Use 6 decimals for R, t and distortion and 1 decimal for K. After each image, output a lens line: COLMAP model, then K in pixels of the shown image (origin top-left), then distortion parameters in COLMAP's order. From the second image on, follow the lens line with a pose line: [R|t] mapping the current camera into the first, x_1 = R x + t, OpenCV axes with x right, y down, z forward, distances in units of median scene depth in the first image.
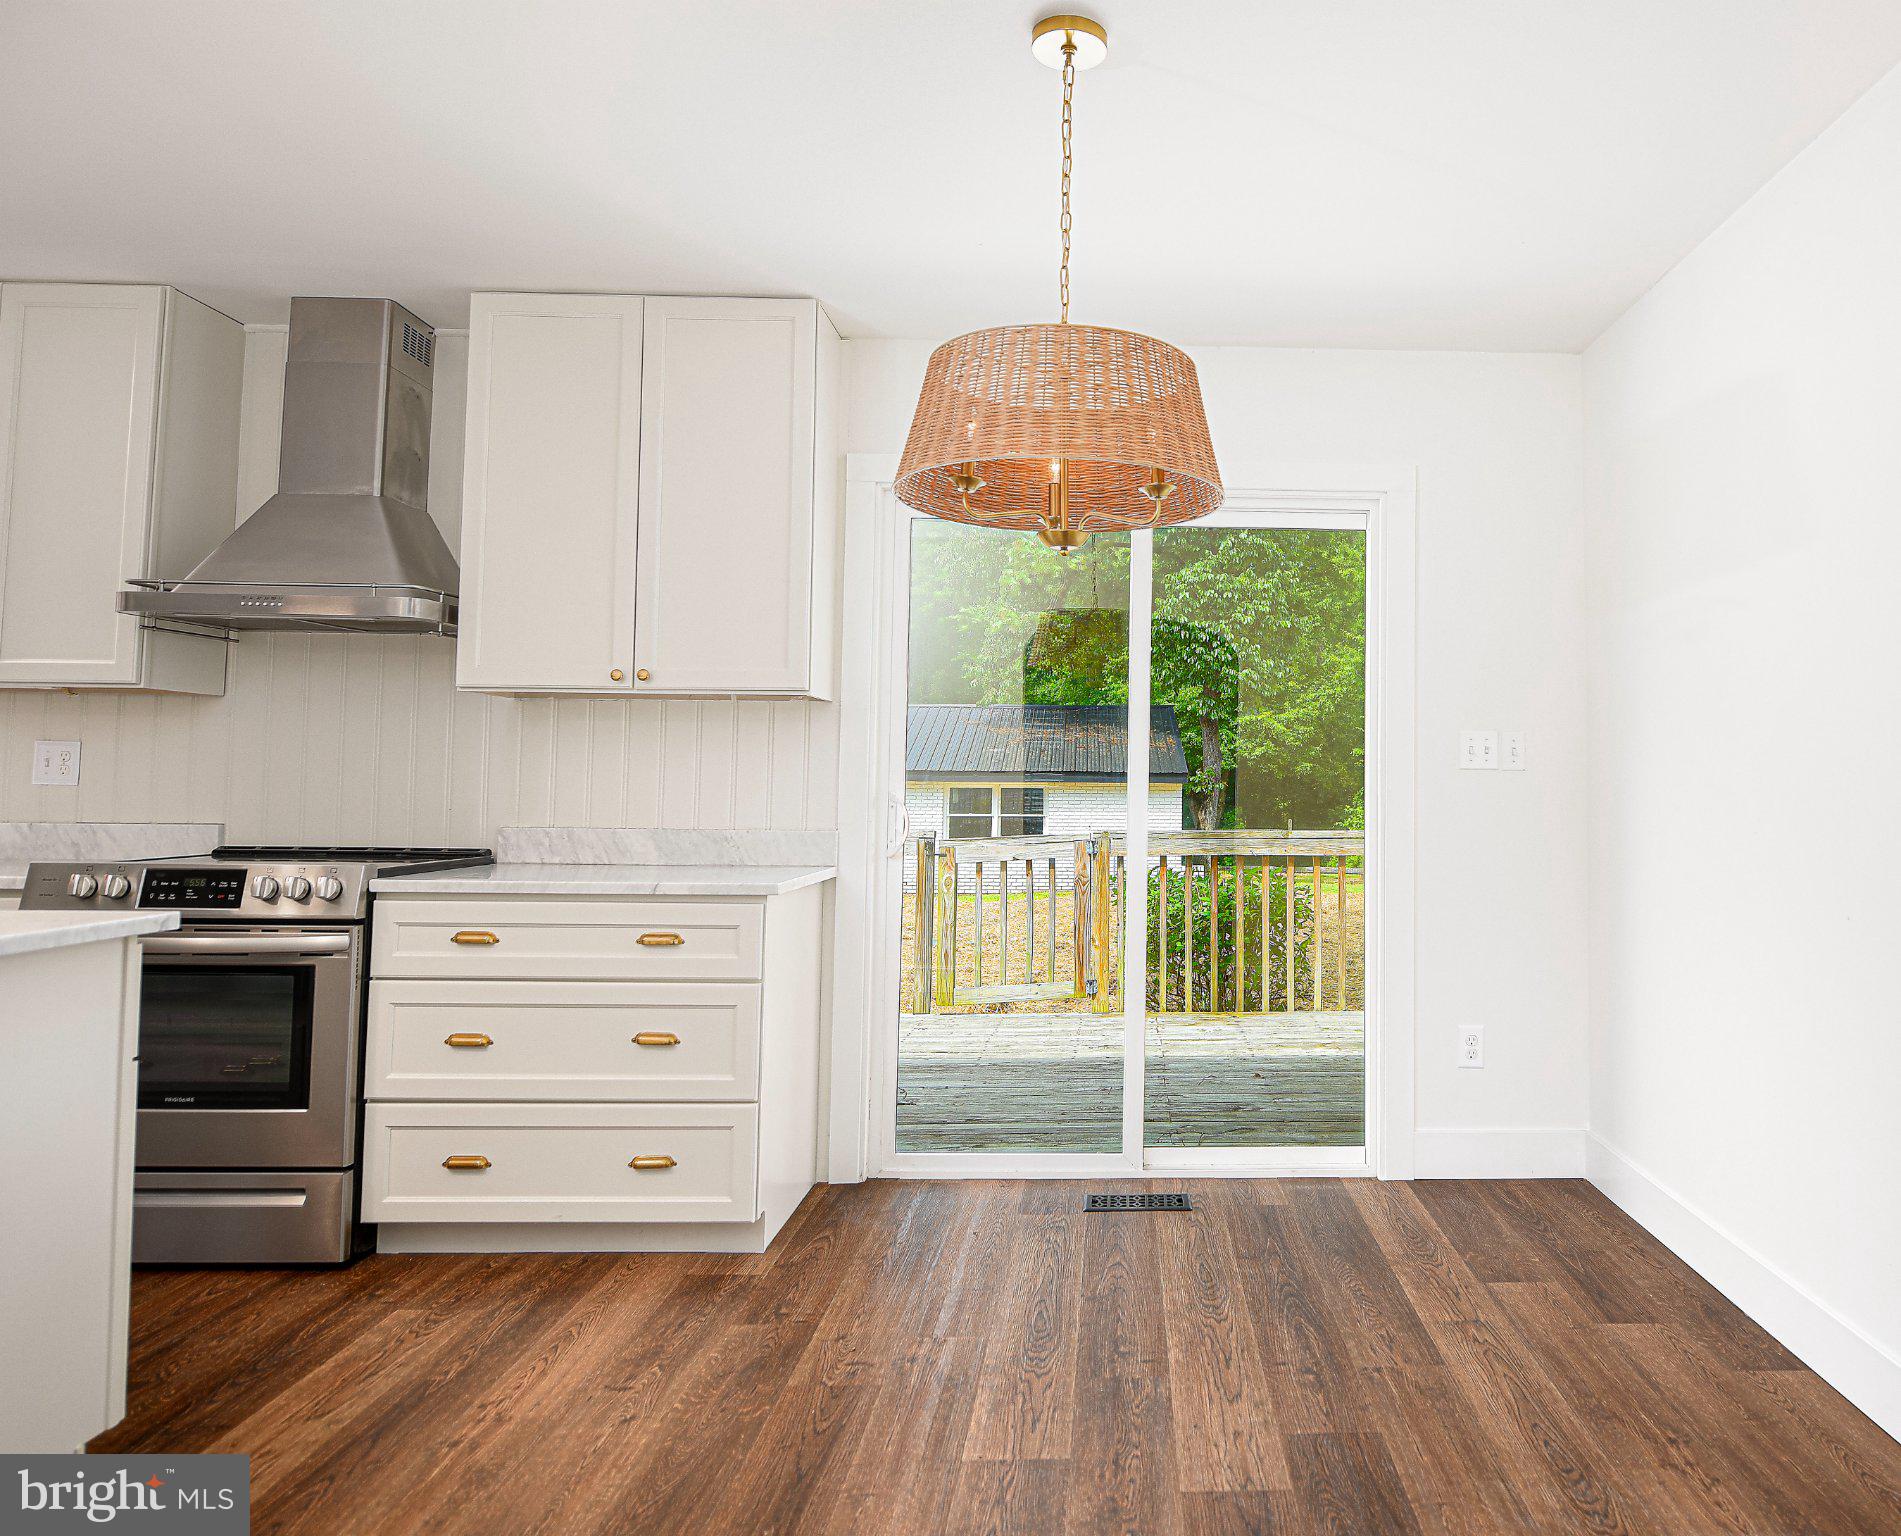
lens RADIAL K [[1315.0, 0, 1198.7], [0, 1315.0, 713.7], [0, 0, 1]] dist [-0.002963, -0.001490]
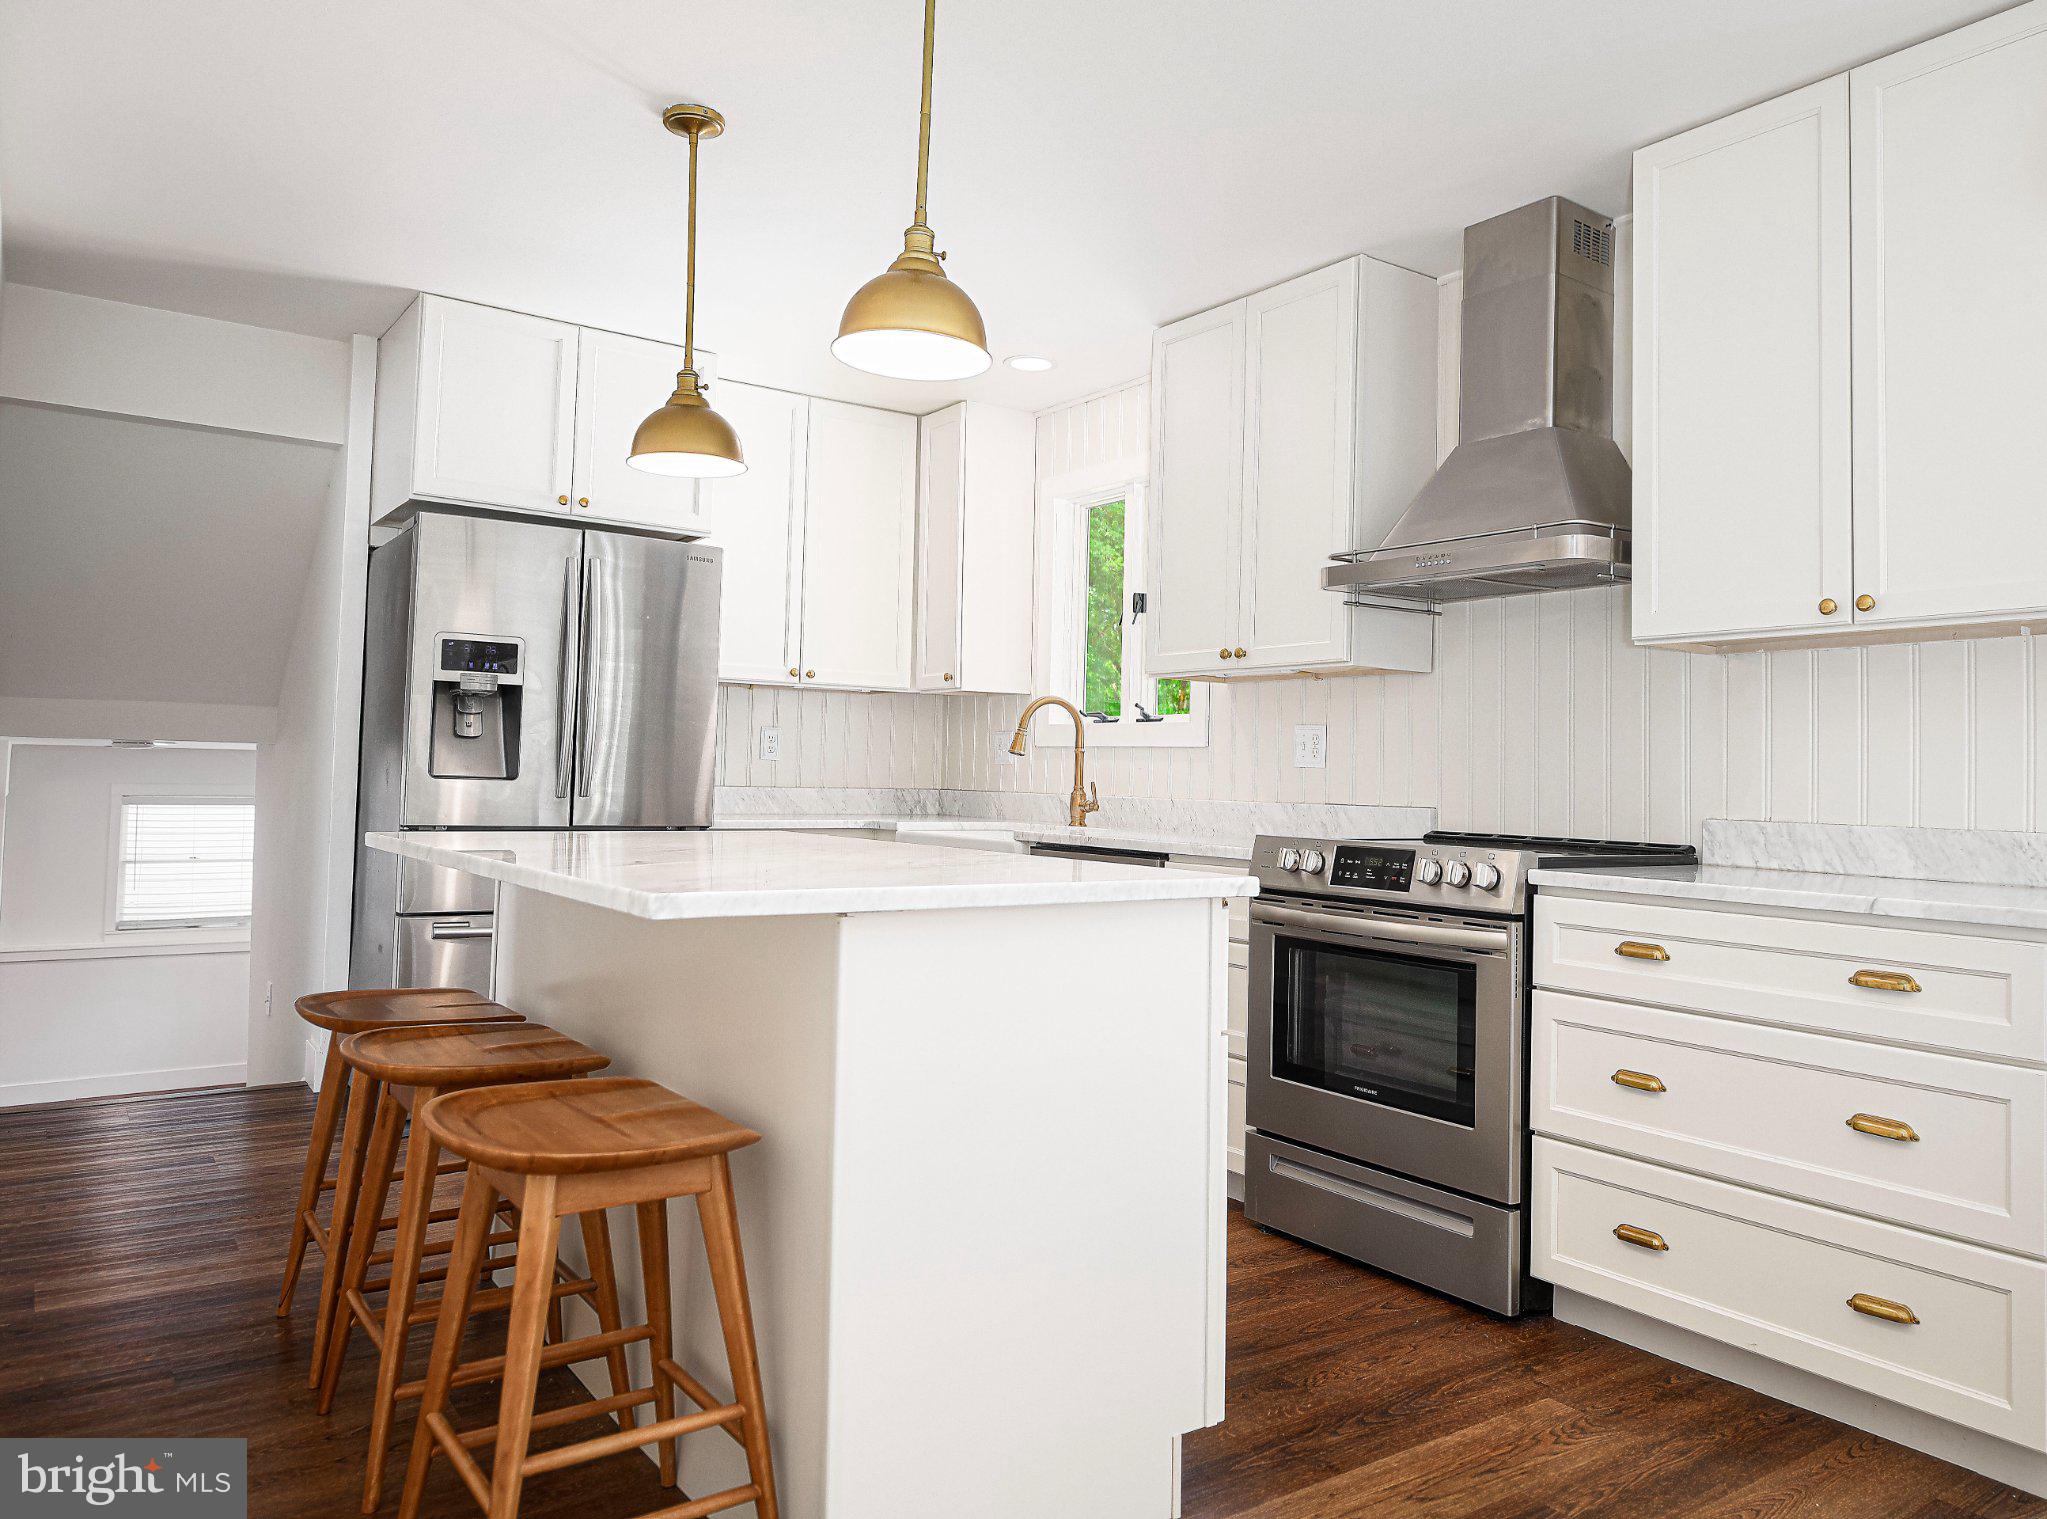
lens RADIAL K [[1475.0, 0, 1043.8], [0, 1475.0, 717.6], [0, 0, 1]] dist [-0.004868, 0.008034]
pose [[0.535667, -0.032705, -0.843796, 0.005066], [0.027474, 0.999396, -0.021295, 0.040579], [0.843982, -0.011776, 0.536242, 0.230312]]
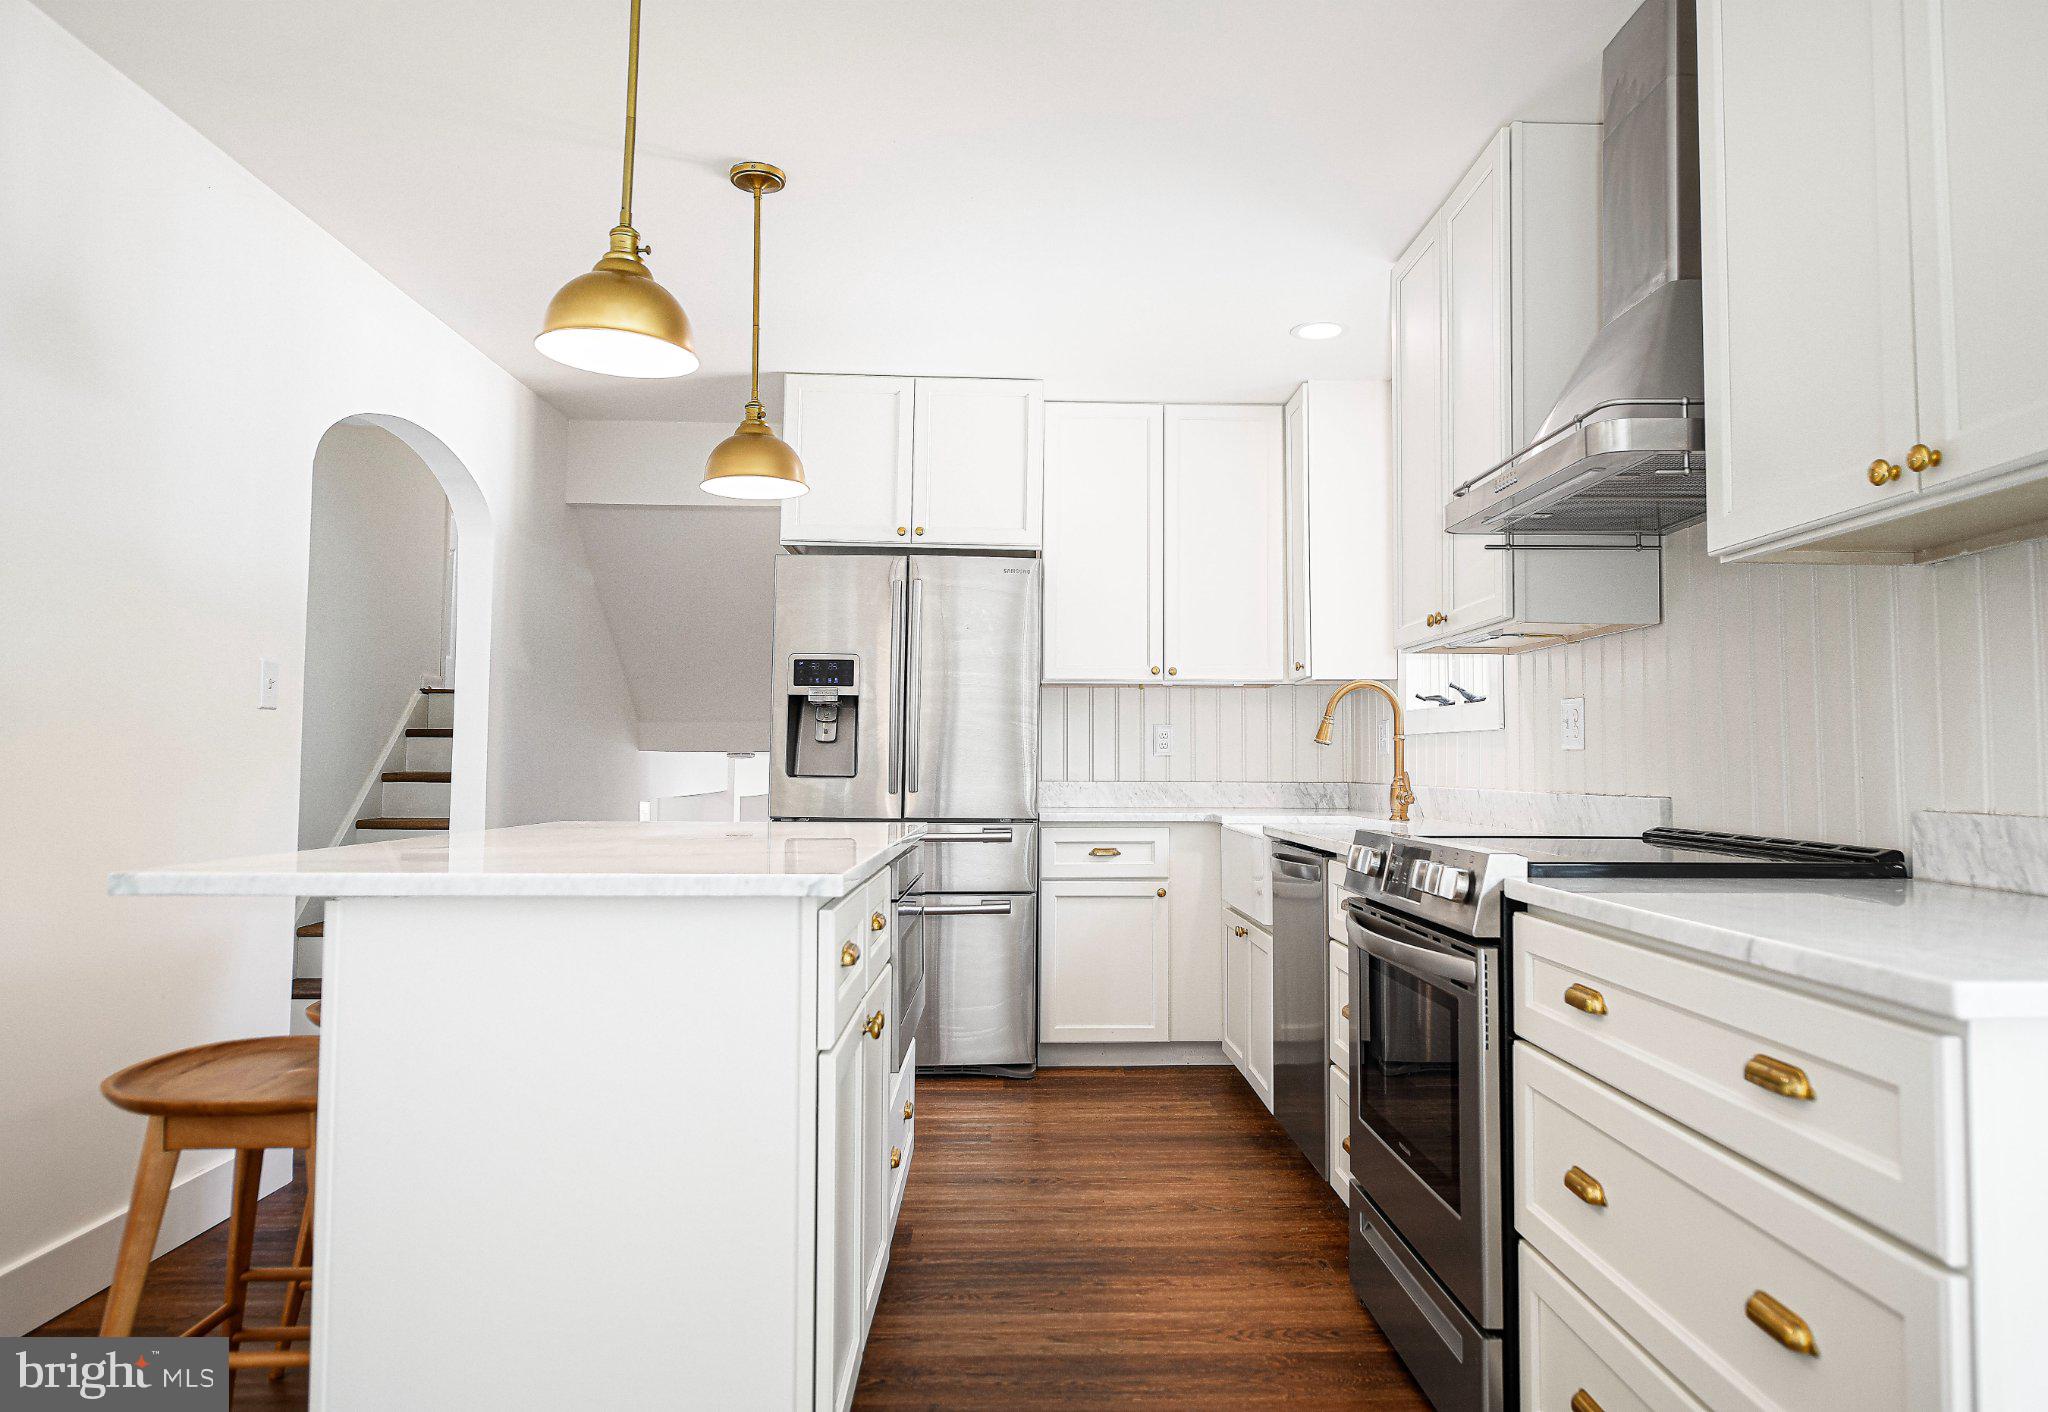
lens RADIAL K [[1345.7, 0, 1039.2], [0, 1345.7, 693.9], [0, 0, 1]] dist [0.002592, 0.000541]
pose [[-0.025341, -0.064067, -0.997624, 0.023511], [0.047262, 0.996752, -0.065211, 0.070440], [0.998561, -0.048802, -0.022230, 0.798445]]
